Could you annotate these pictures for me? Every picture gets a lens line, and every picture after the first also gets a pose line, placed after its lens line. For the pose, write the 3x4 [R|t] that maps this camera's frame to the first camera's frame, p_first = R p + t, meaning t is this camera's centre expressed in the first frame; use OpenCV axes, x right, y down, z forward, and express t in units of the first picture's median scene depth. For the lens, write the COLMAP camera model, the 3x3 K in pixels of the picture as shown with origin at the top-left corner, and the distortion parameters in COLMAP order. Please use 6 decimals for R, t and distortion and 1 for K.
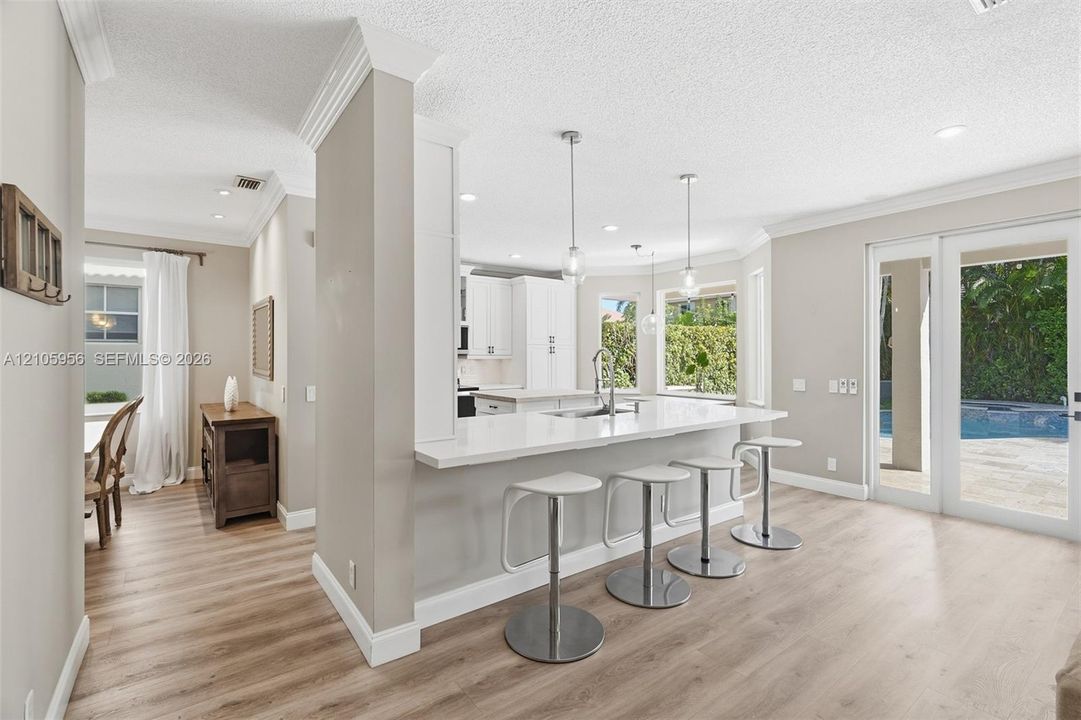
lens RADIAL K [[488.1, 0, 539.5], [0, 488.1, 355.9], [0, 0, 1]] dist [-0.002378, 0.001040]
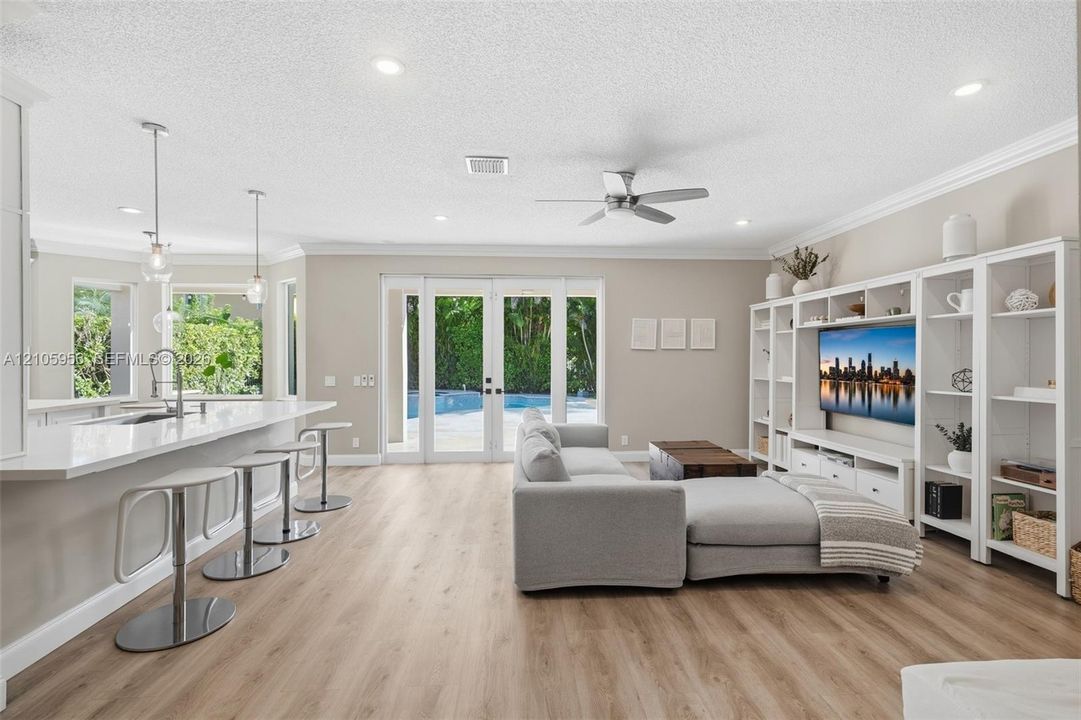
lens RADIAL K [[488.1, 0, 538.7], [0, 488.1, 359.6], [0, 0, 1]] dist [-0.002378, 0.001040]
pose [[0.553483, -0.002557, 0.832856, -0.255472], [-0.001465, 0.999991, 0.004044, 0.000589], [-0.832859, -0.003458, 0.553474, -0.130121]]
